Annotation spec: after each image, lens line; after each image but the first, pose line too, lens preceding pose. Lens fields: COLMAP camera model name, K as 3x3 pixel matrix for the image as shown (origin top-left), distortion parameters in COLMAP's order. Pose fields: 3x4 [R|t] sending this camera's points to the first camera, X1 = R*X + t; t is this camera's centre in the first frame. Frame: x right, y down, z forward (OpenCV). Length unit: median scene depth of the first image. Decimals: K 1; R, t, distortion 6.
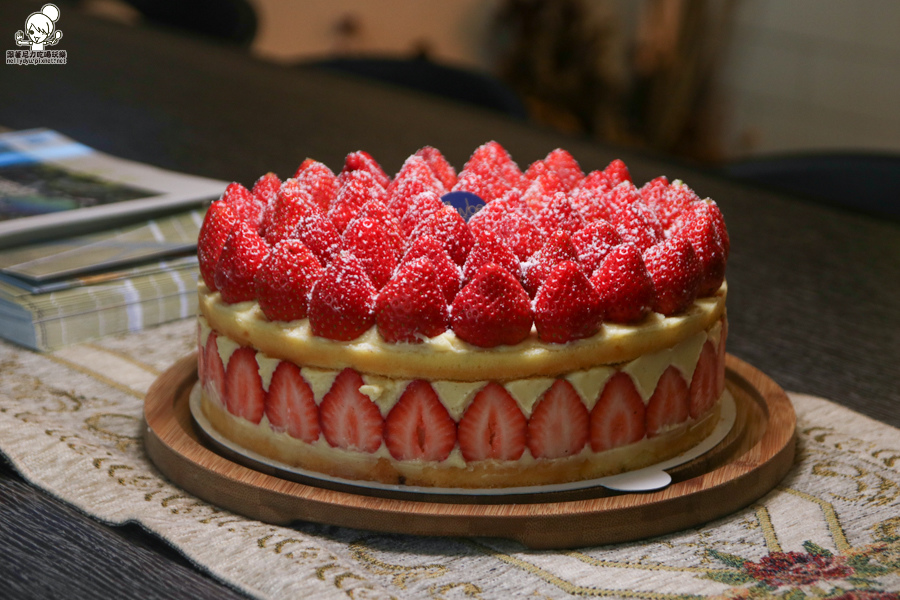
lens RADIAL K [[2384.1, 0, 453.5], [0, 2384.1, 265.7], [0, 0, 1]] dist [0.102120, 0.000000]
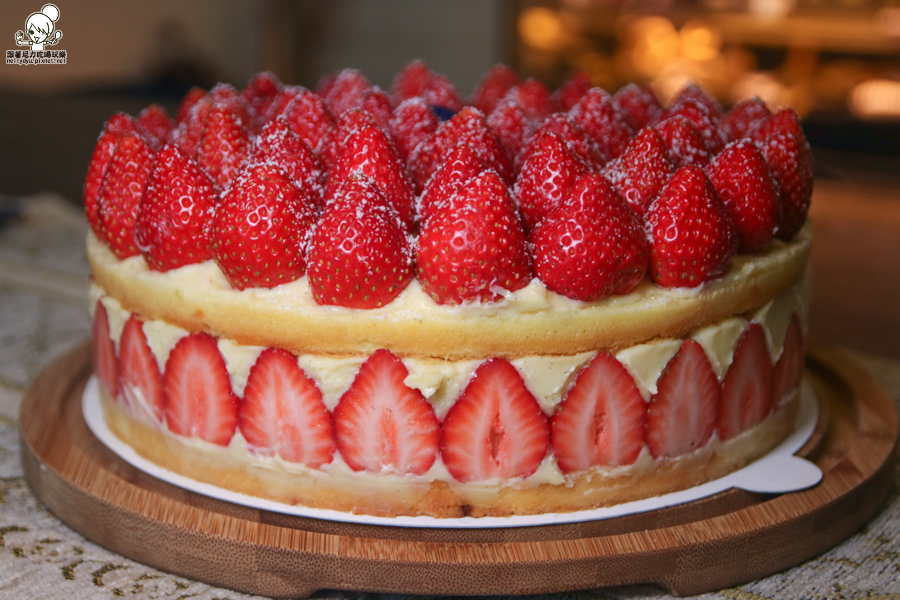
lens RADIAL K [[1588.6, 0, 412.5], [0, 1588.6, 337.2], [0, 0, 1]] dist [-0.022733, 0.000000]
pose [[0.972552, -0.082275, 0.217652, -0.126618], [0.075694, 0.996391, 0.038417, 0.022991], [-0.220028, -0.020888, 0.975270, 0.561053]]
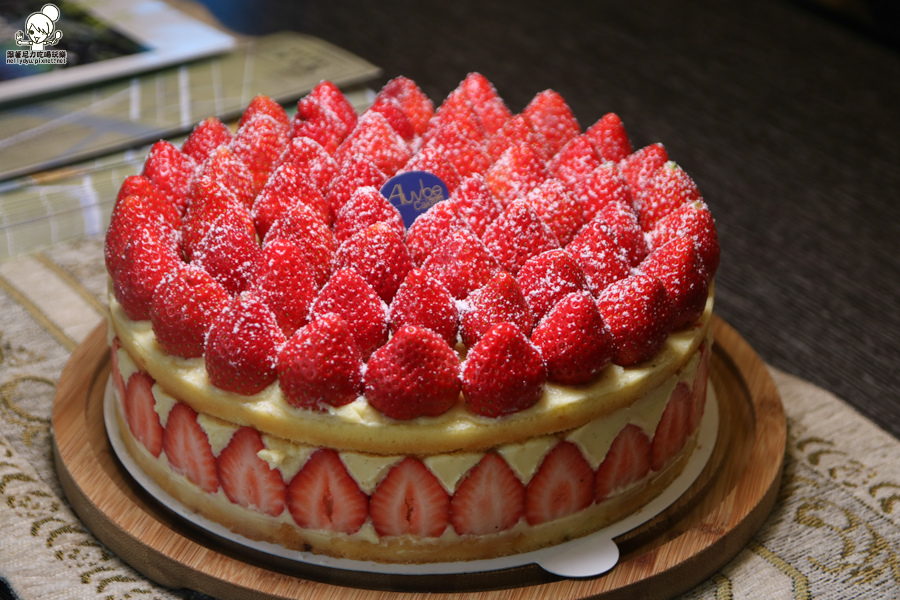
lens RADIAL K [[2121.9, 0, 453.0], [0, 2121.9, 301.5], [0, 0, 1]] dist [0.134731, 0.000000]
pose [[0.995771, 0.055167, -0.073466, 0.082437], [-0.036694, 0.971911, 0.232470, -0.178626], [0.084227, -0.228791, 0.969825, 0.261611]]
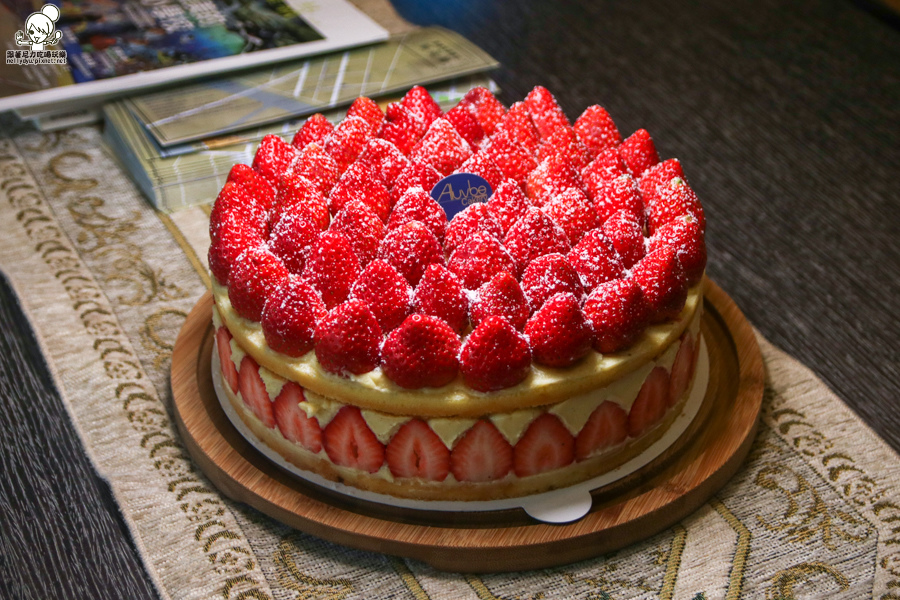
lens RADIAL K [[1679.1, 0, 507.3], [0, 1679.1, 297.9], [0, 0, 1]] dist [-0.020724, 0.000000]
pose [[0.973003, 0.129770, -0.190851, 0.184967], [-0.065877, 0.948706, 0.309221, -0.227433], [0.221189, -0.288300, 0.931643, 0.319084]]
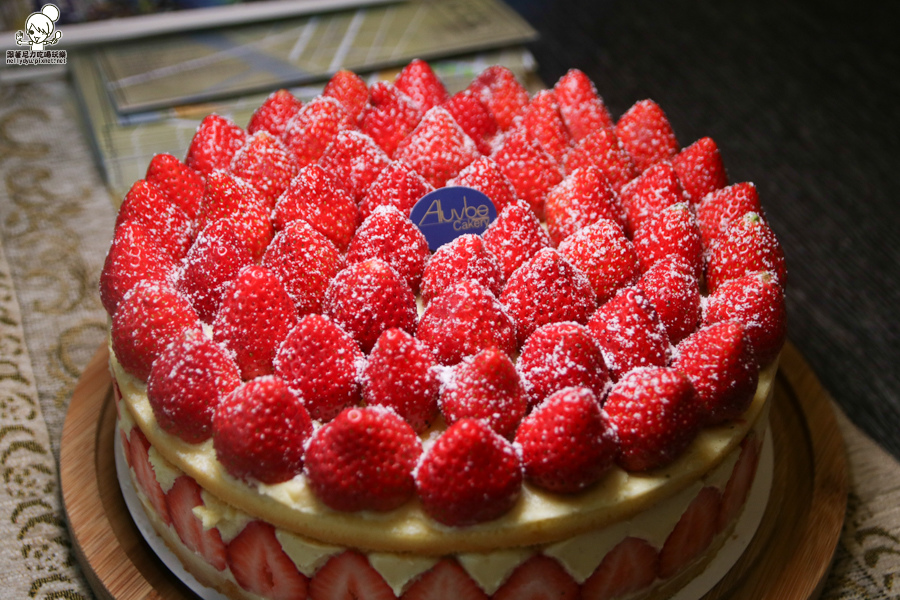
lens RADIAL K [[1410.9, 0, 462.1], [0, 1410.9, 300.0], [0, 0, 1]] dist [-0.004721, 0.000000]
pose [[0.945280, 0.207765, -0.251555, 0.137334], [-0.104928, 0.923657, 0.368576, -0.179916], [0.308928, -0.322012, 0.894914, 0.625698]]
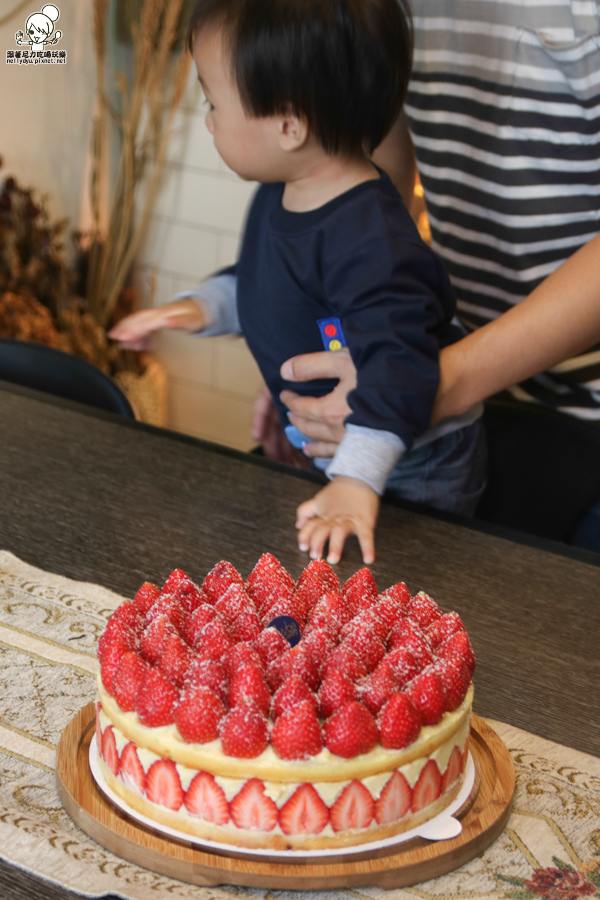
lens RADIAL K [[2066.3, 0, 300.9], [0, 2066.3, 453.6], [0, 0, 1]] dist [-0.169371, 0.000000]
pose [[0.966042, -0.054756, 0.252518, -0.309088], [0.033207, 0.995493, 0.088826, -0.252016], [-0.256244, -0.077425, 0.963506, -0.173992]]
